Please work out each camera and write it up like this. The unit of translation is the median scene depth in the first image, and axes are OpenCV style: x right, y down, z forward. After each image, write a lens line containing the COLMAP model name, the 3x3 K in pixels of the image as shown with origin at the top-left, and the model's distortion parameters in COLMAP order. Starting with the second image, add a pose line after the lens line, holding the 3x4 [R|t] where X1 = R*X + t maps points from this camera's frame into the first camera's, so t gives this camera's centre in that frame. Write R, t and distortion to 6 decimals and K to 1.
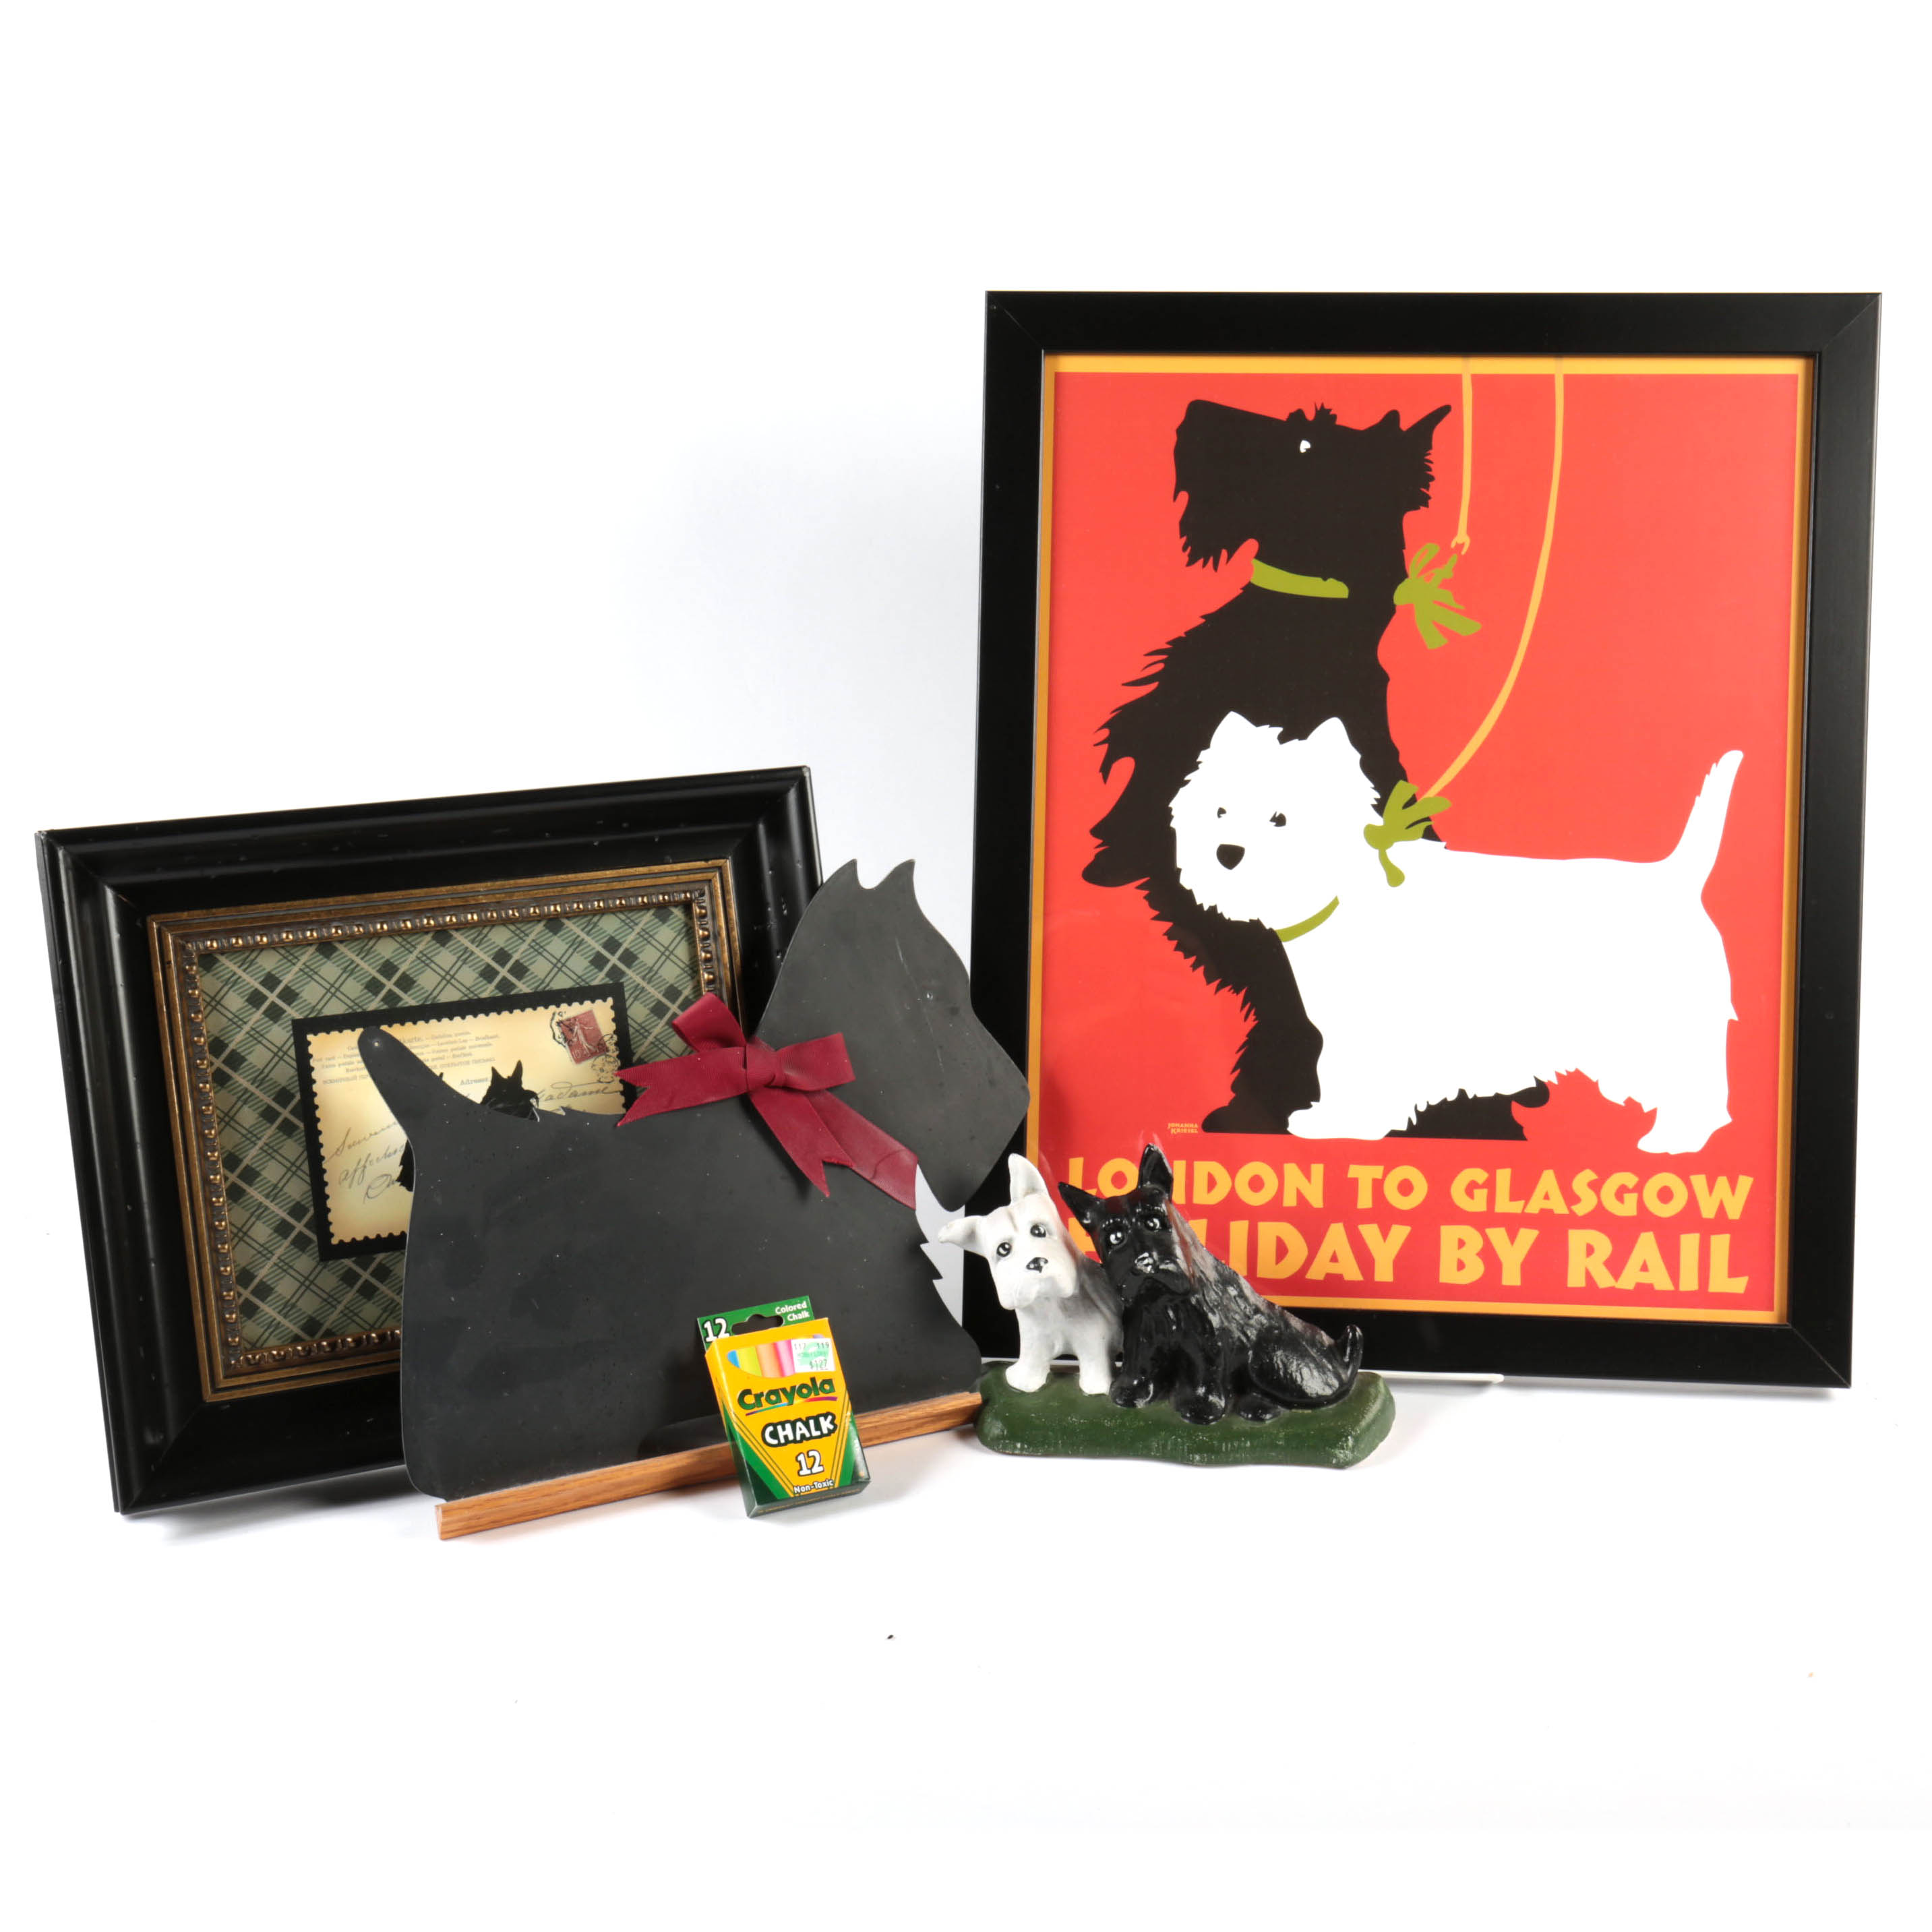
lens RADIAL K [[2211.2, 0, 975.2], [0, 2211.2, 981.2], [0, 0, 1]] dist [-0.011408, 0.000000]
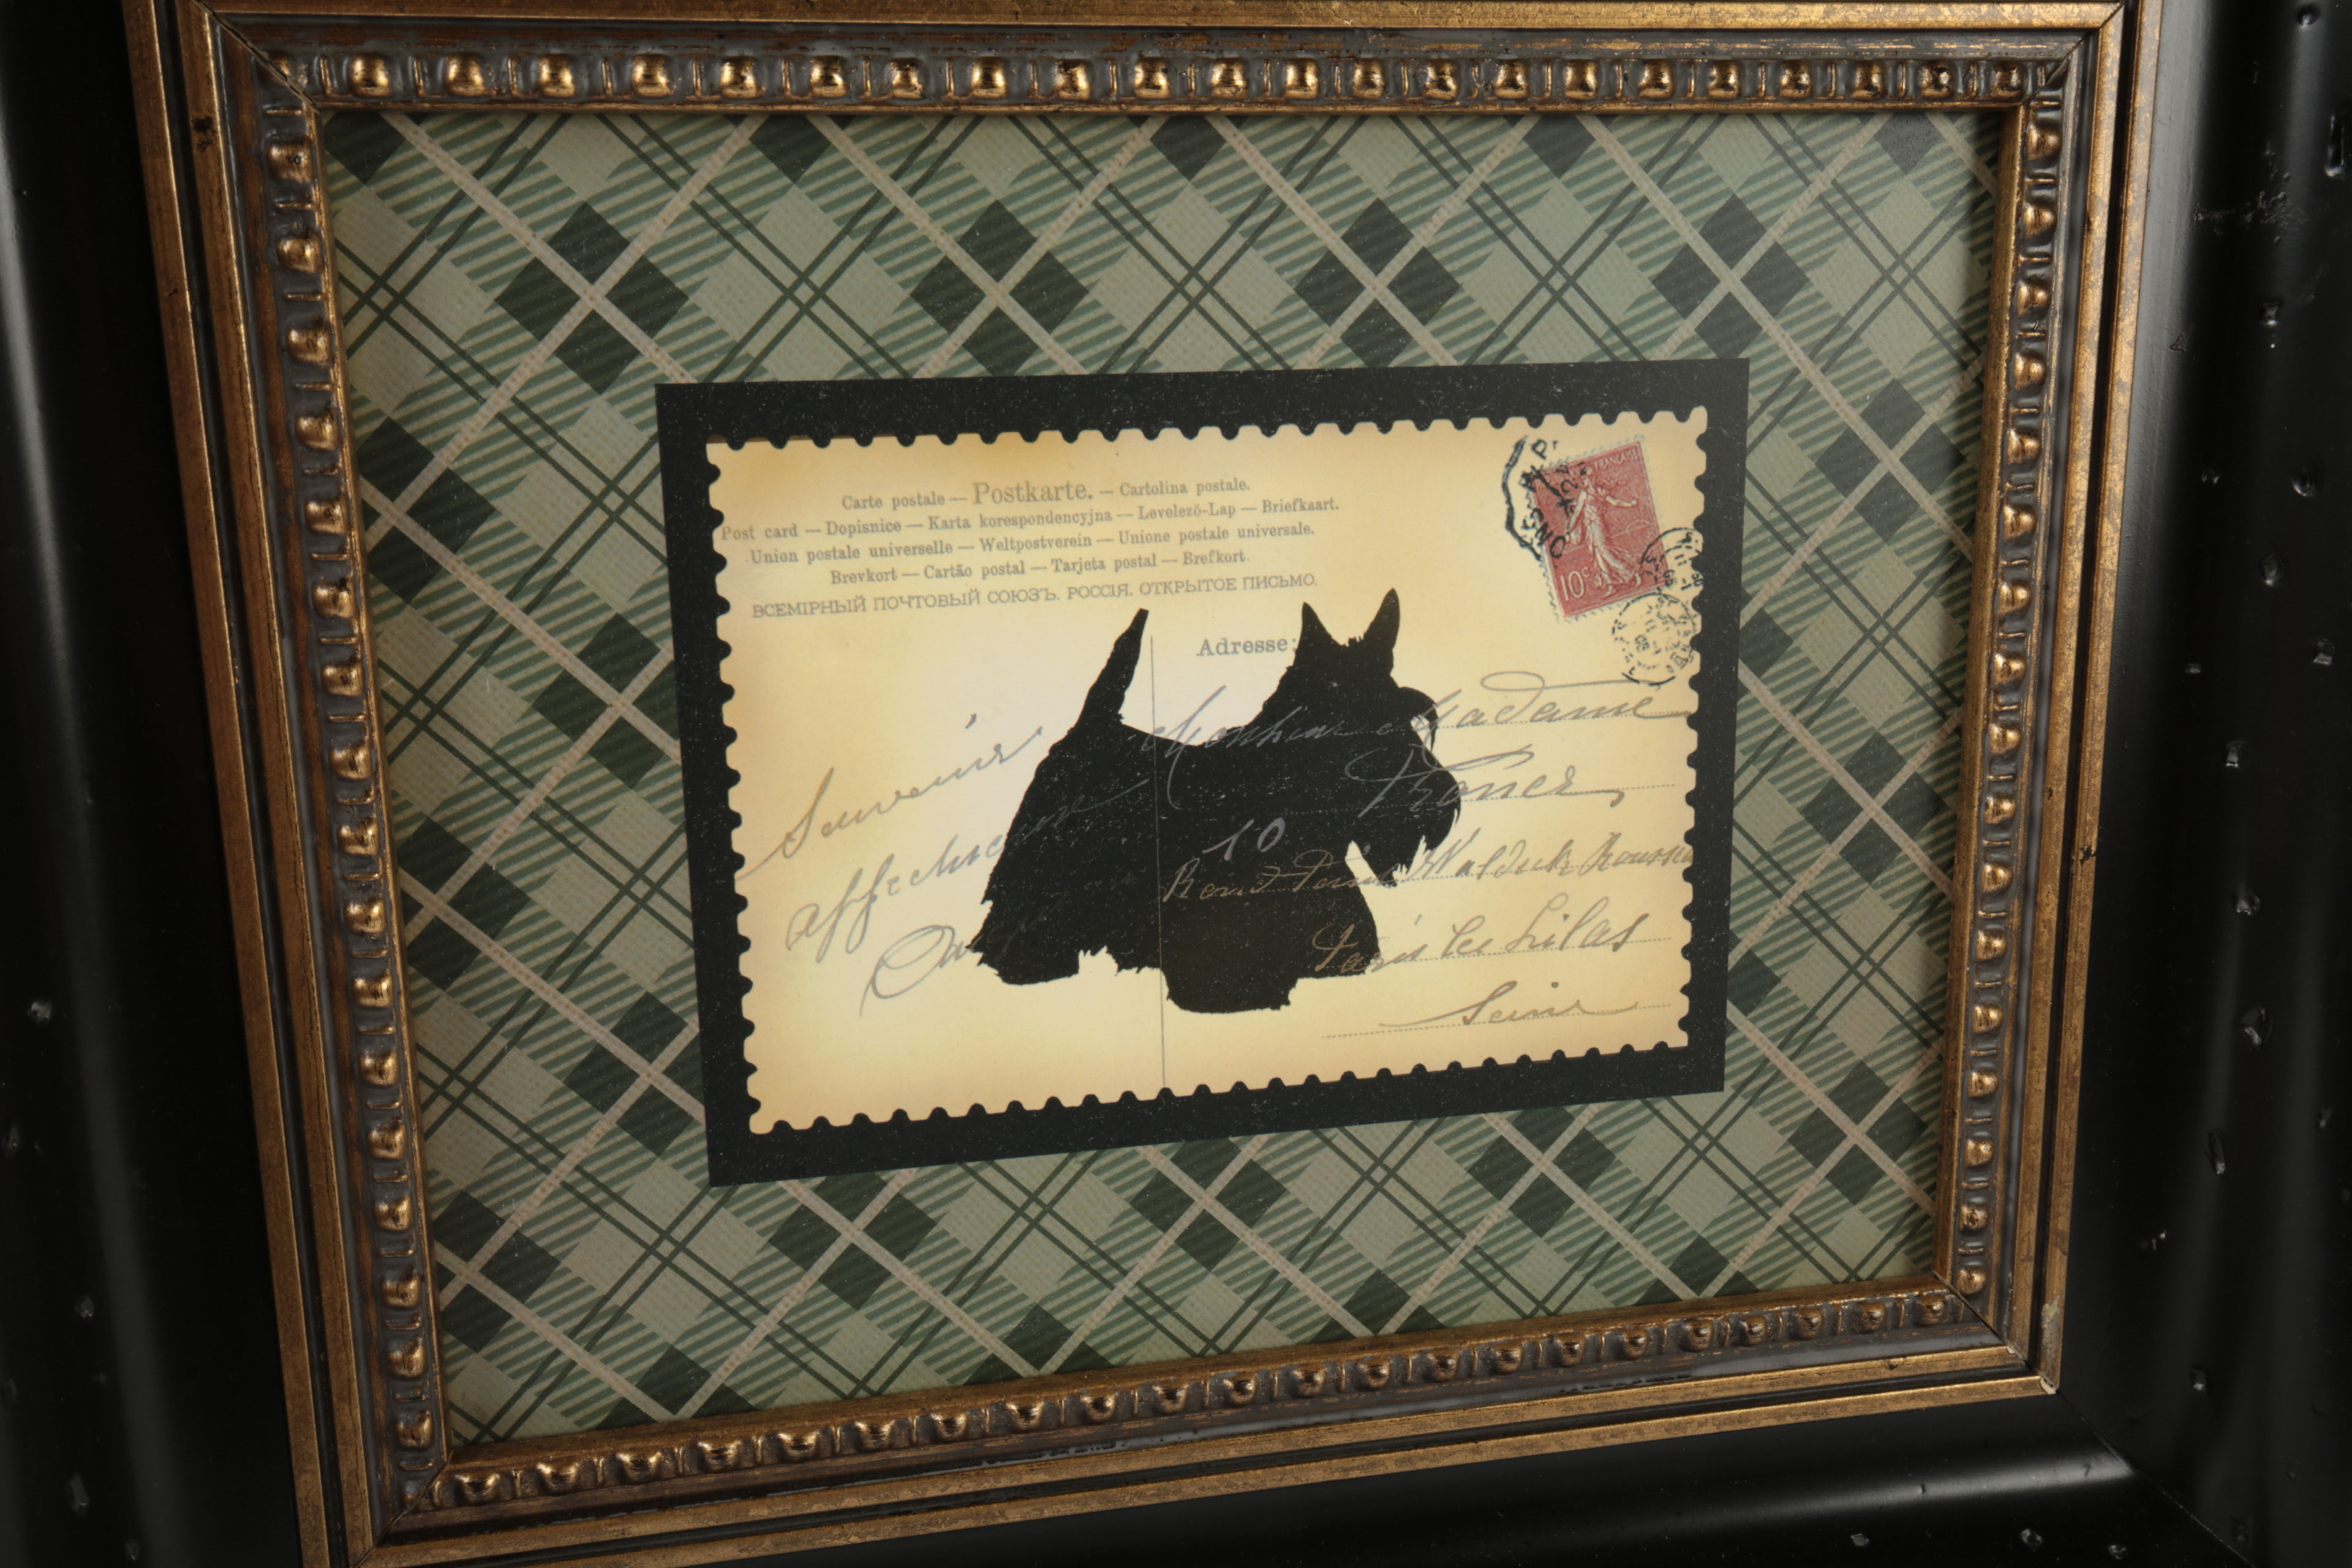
lens RADIAL K [[2216.1, 0, 1209.7], [0, 2216.1, 787.1], [0, 0, 1]] dist [0.025704, 0.000000]
pose [[0.984685, 0.126775, -0.119680, -0.185422], [-0.098740, 0.971284, 0.216466, -0.001238], [0.143685, -0.201333, 0.968927, 0.675392]]
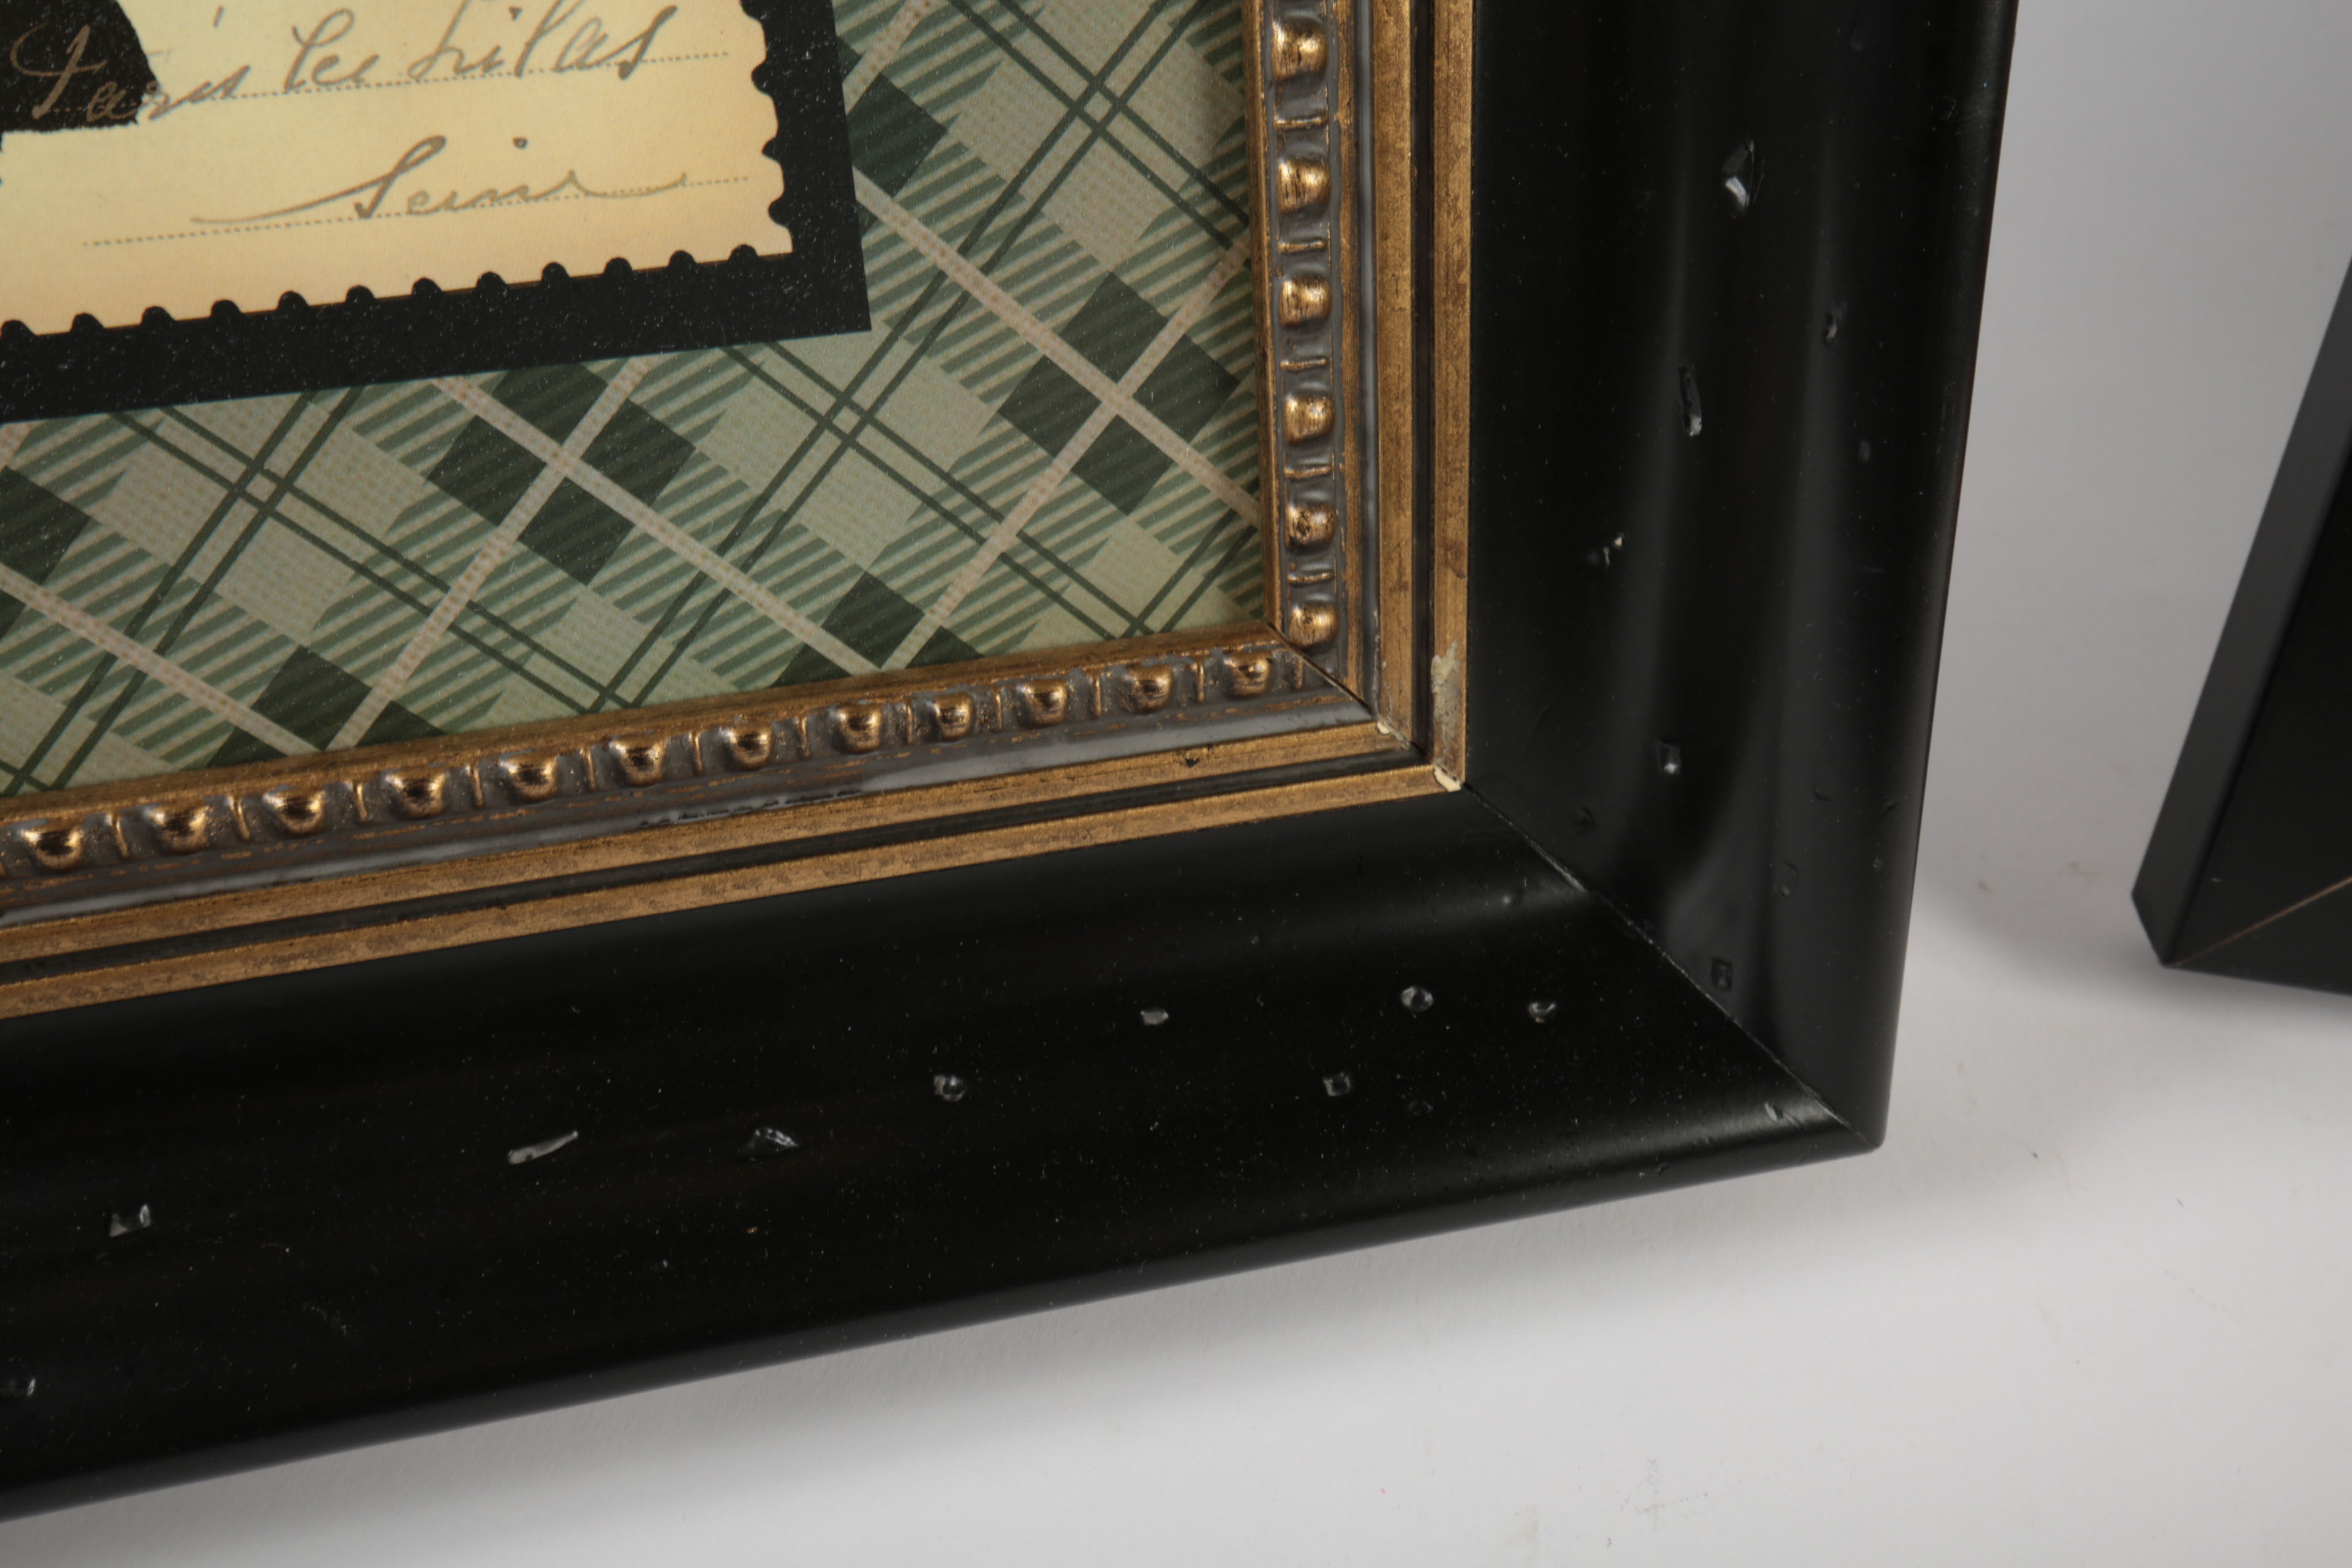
lens RADIAL K [[2216.1, 0, 1182.5], [0, 2216.1, 802.3], [0, 0, 1]] dist [0.025704, 0.000000]
pose [[0.991577, 0.109587, -0.069029, -0.100215], [-0.066182, 0.886866, 0.457261, 0.050324], [0.111329, -0.448842, 0.886649, 0.802757]]
